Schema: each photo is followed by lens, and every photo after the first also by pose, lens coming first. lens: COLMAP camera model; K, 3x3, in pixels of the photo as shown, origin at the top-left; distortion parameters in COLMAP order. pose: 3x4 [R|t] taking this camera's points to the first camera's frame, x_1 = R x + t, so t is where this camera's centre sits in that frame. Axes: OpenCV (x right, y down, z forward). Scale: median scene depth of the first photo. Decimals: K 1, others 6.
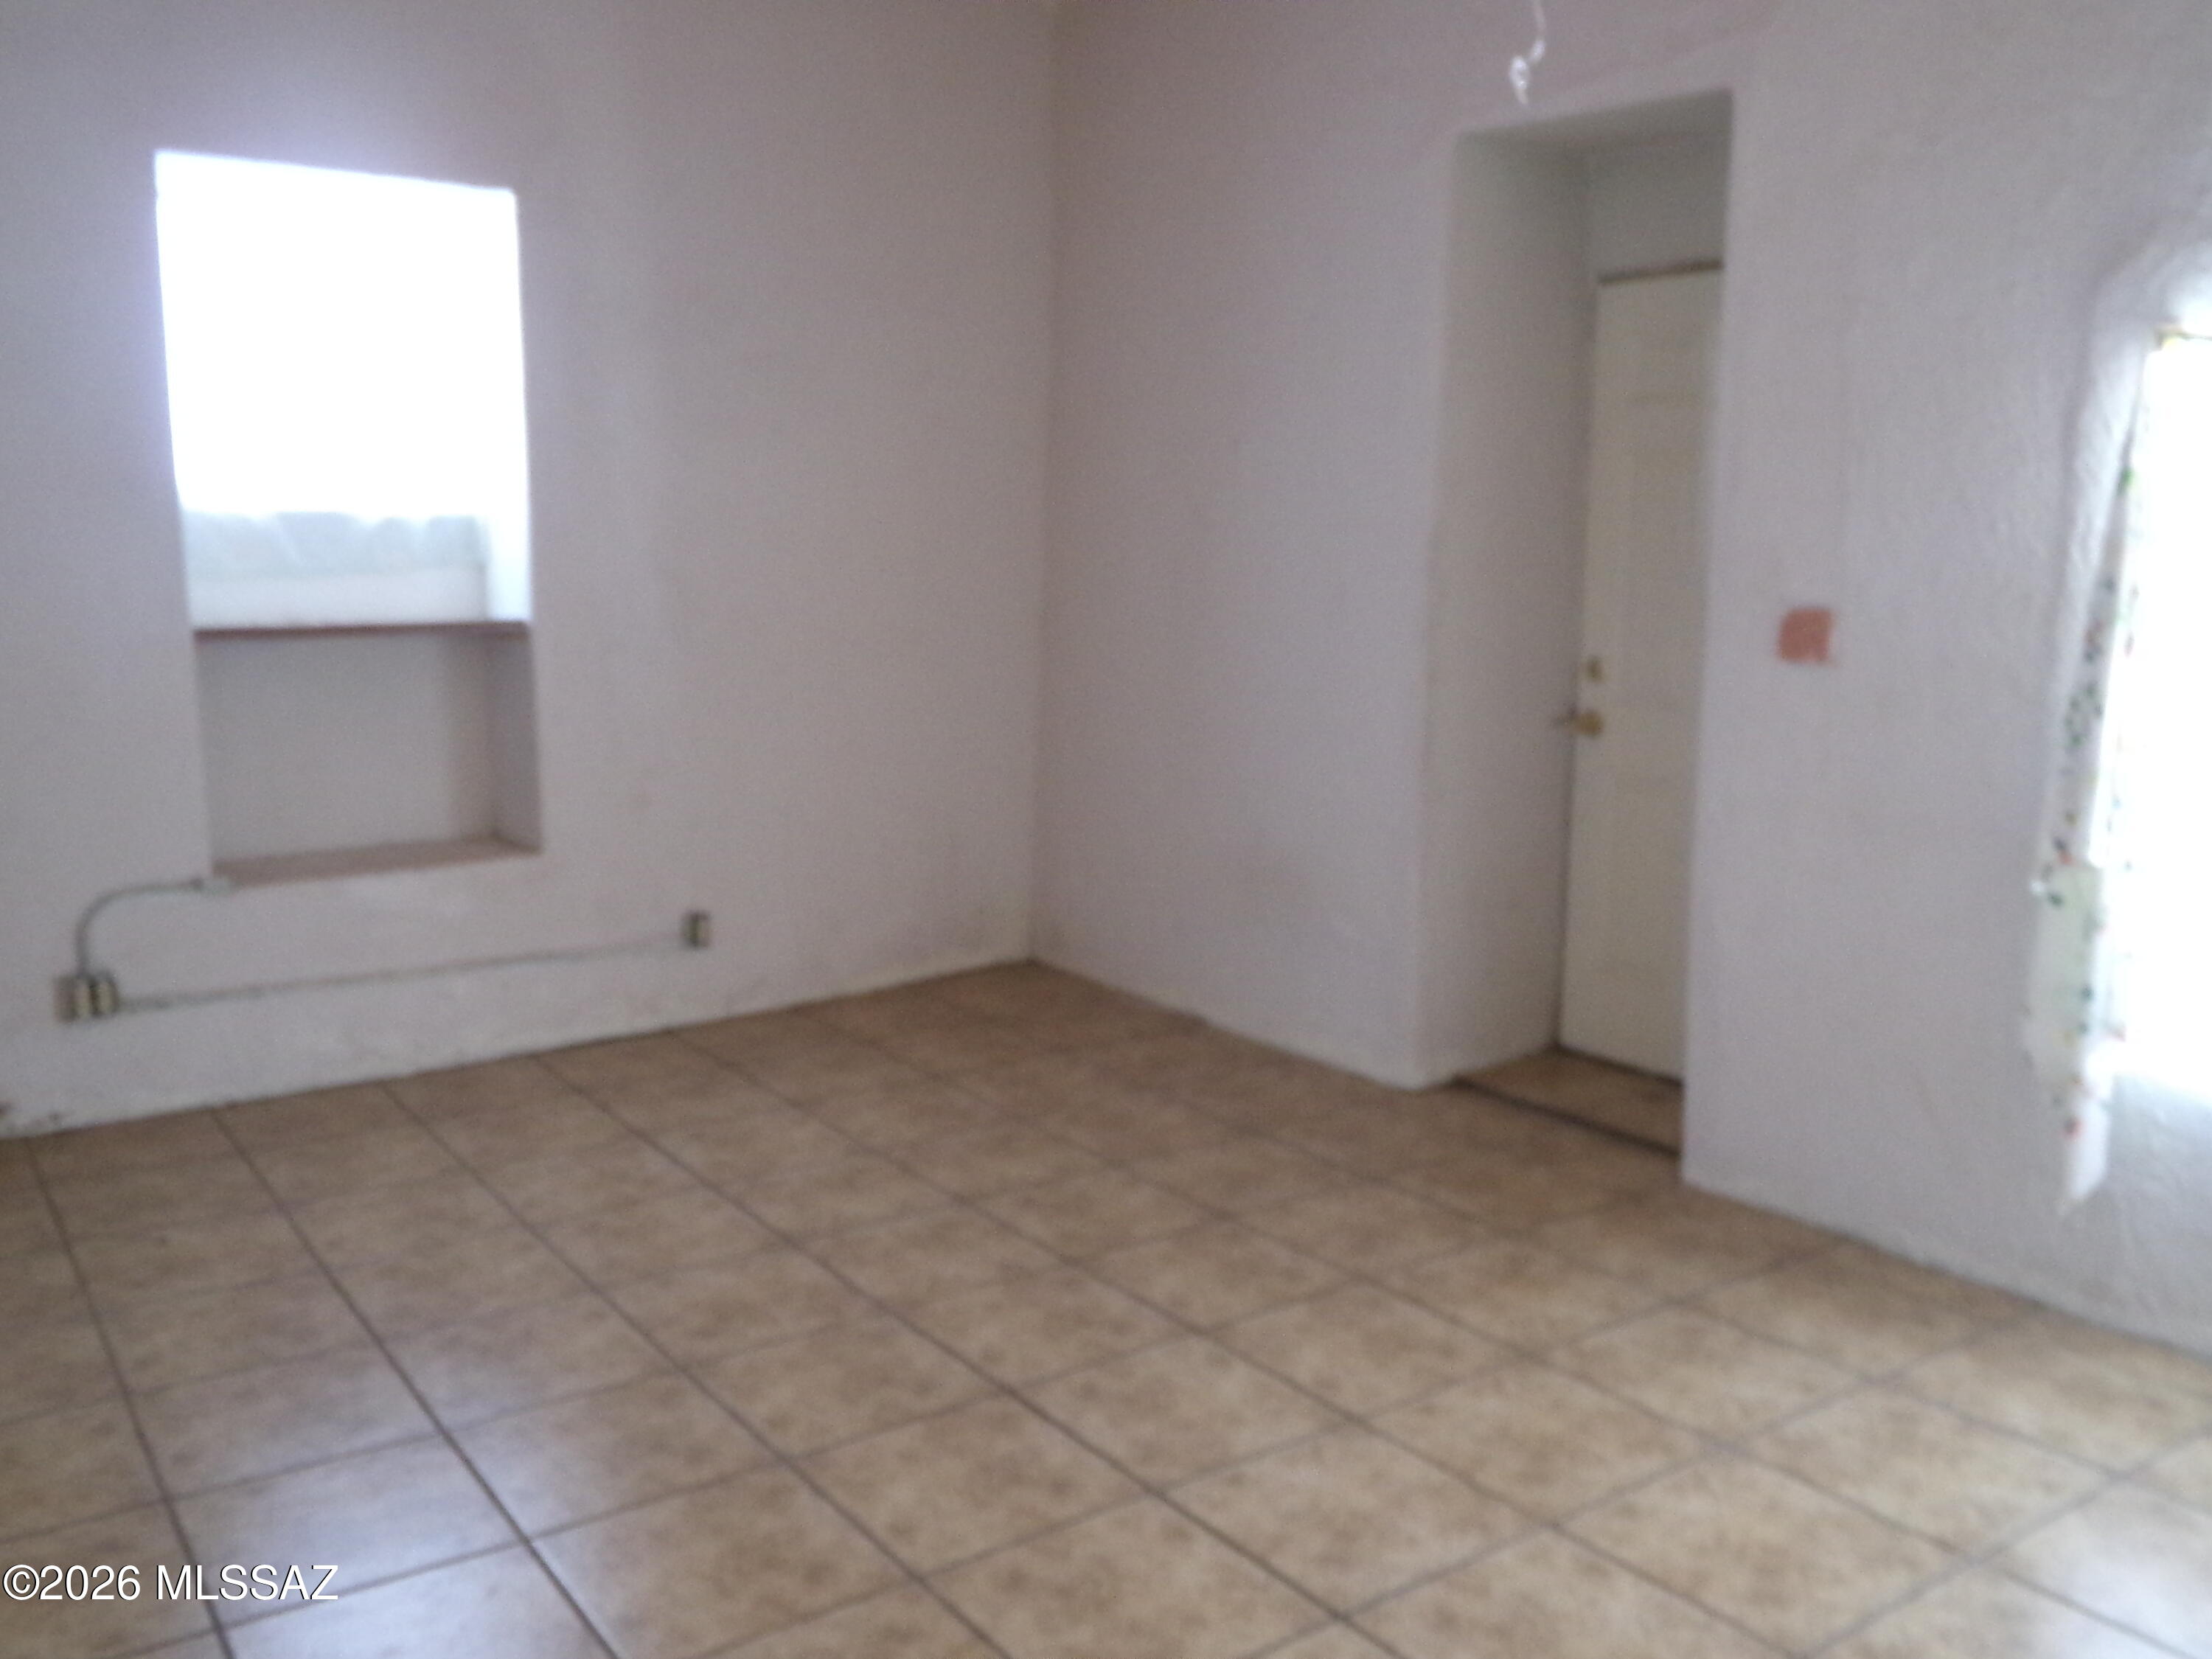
lens RADIAL K [[1807.5, 0, 1105.9], [0, 1807.5, 838.2], [0, 0, 1]] dist [0.001464, 0.005791]
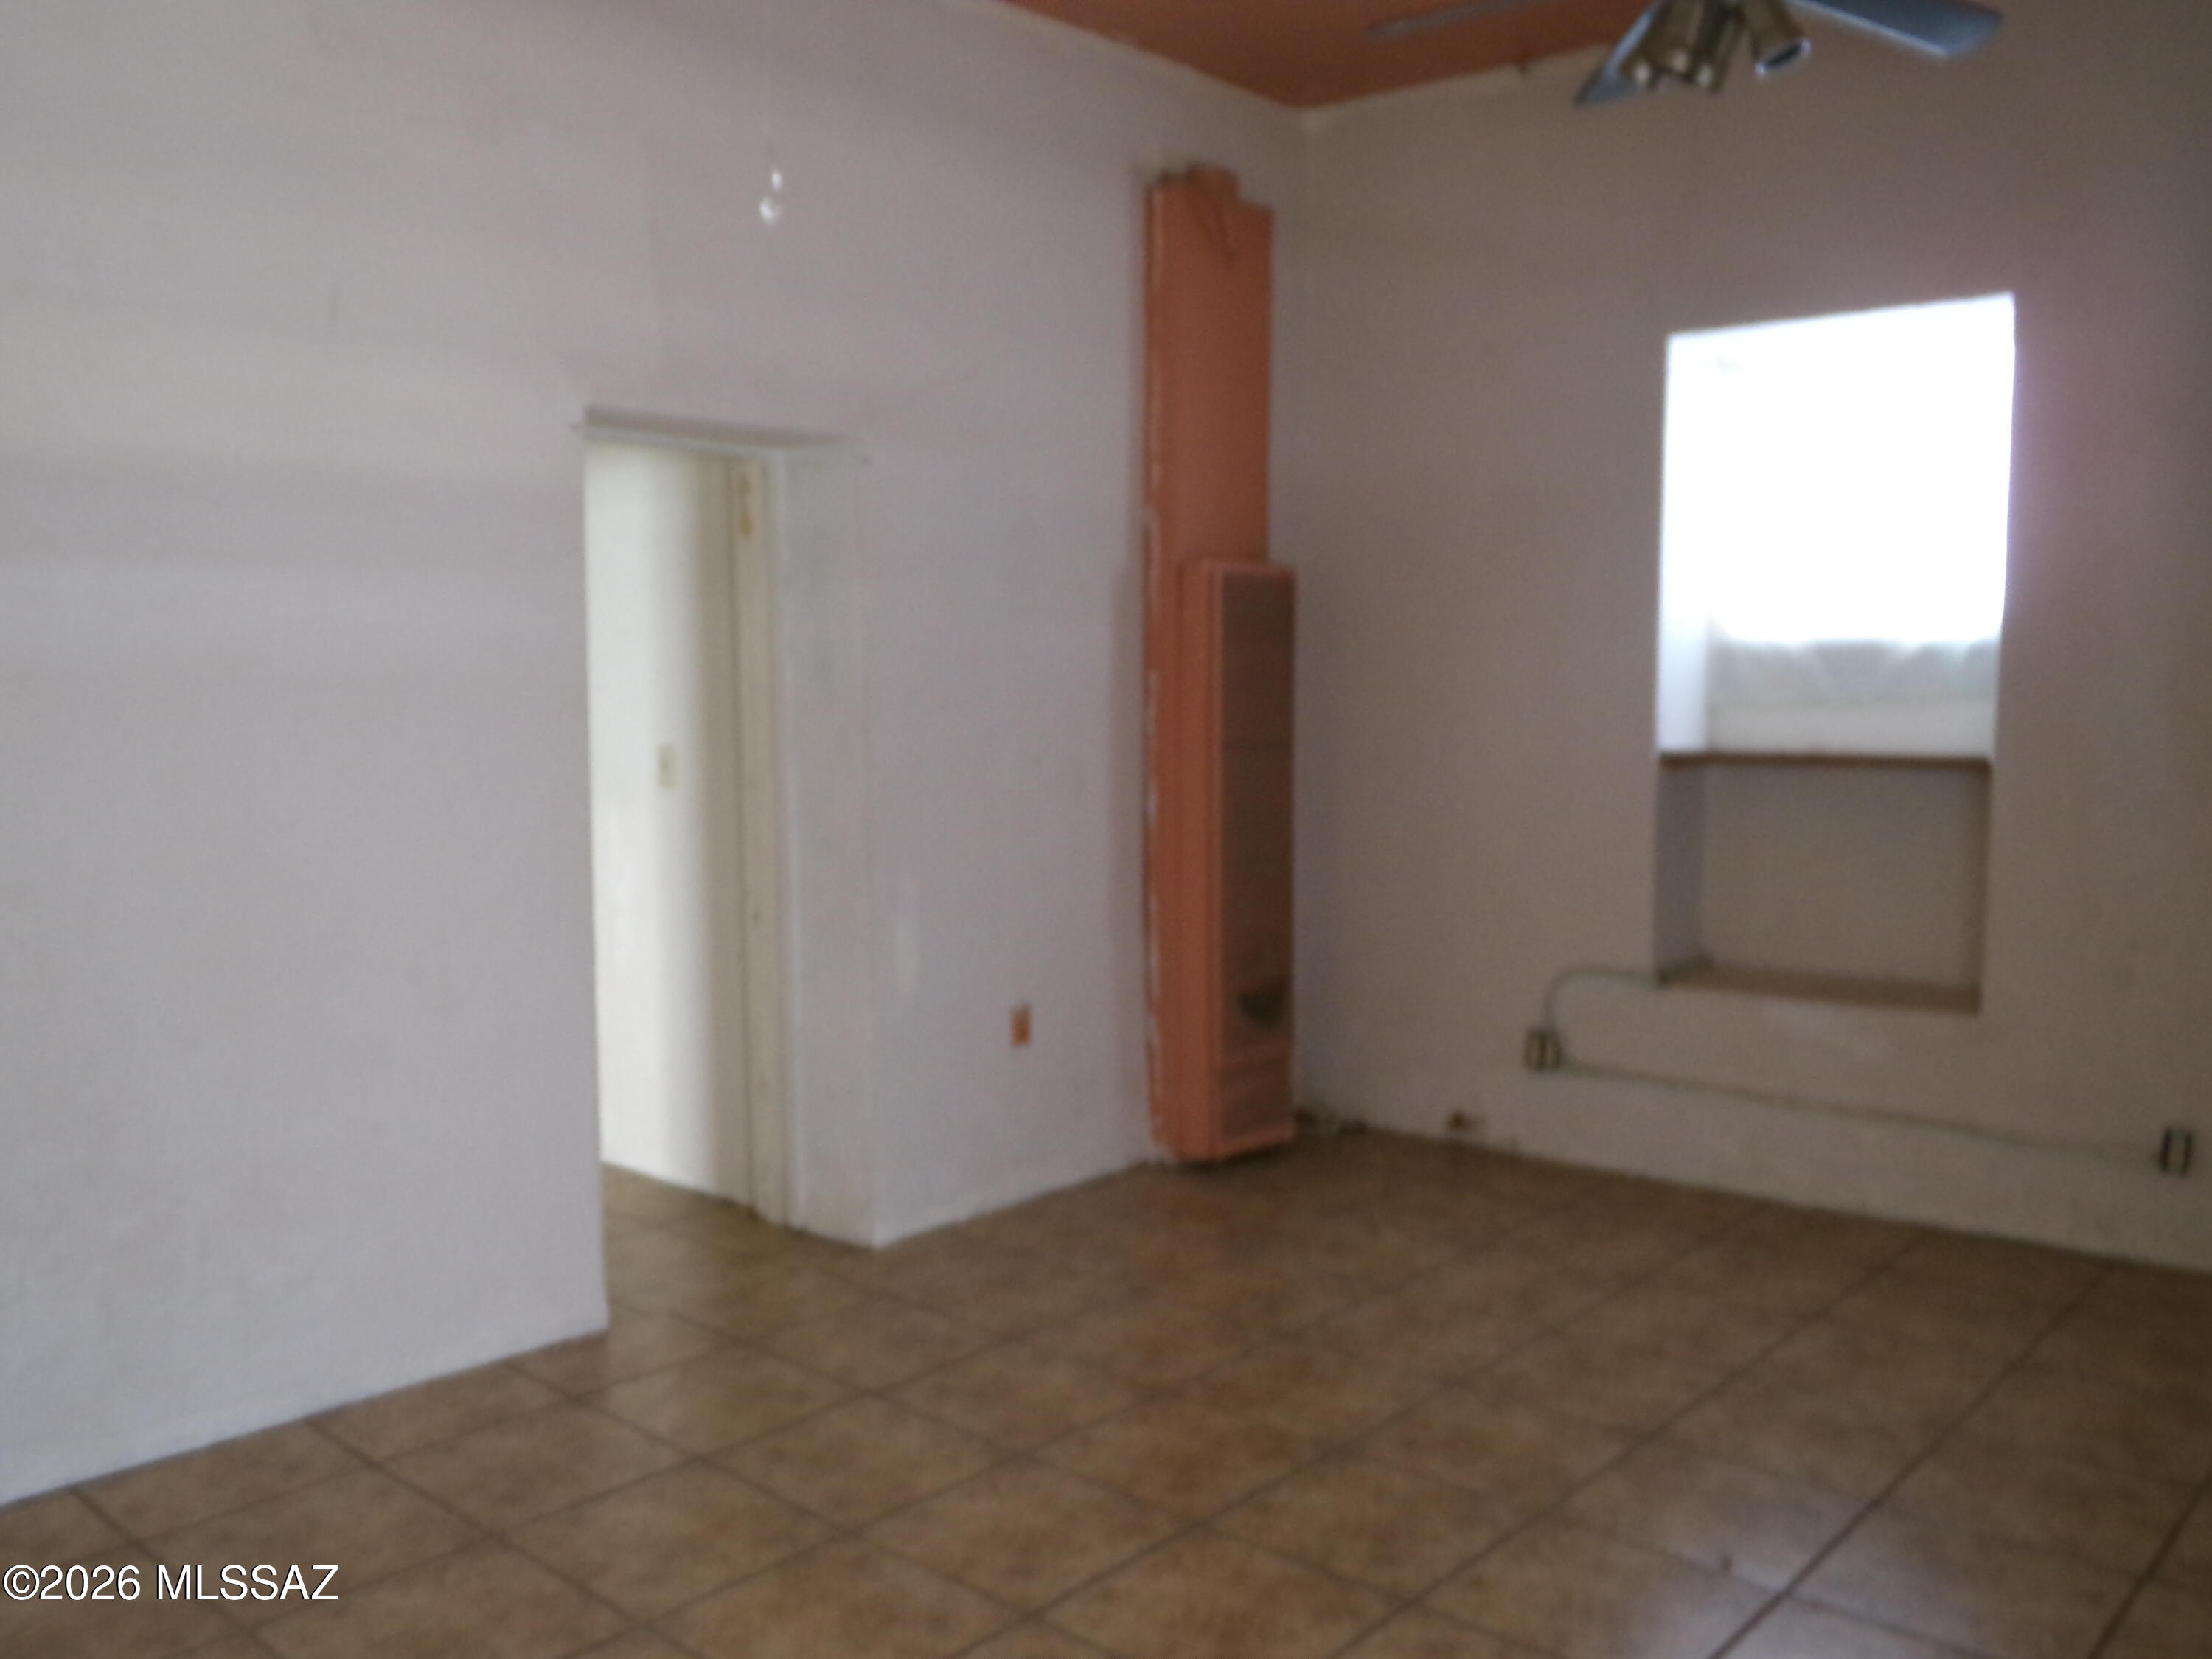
lens RADIAL K [[1818.9, 0, 1061.4], [0, 1818.9, 834.7], [0, 0, 1]] dist [0.046201, -0.110445]
pose [[0.236958, 0.084224, -0.967862, 0.500630], [-0.148284, 0.987698, 0.049646, -0.063646], [0.960137, 0.131755, 0.246532, 0.363054]]
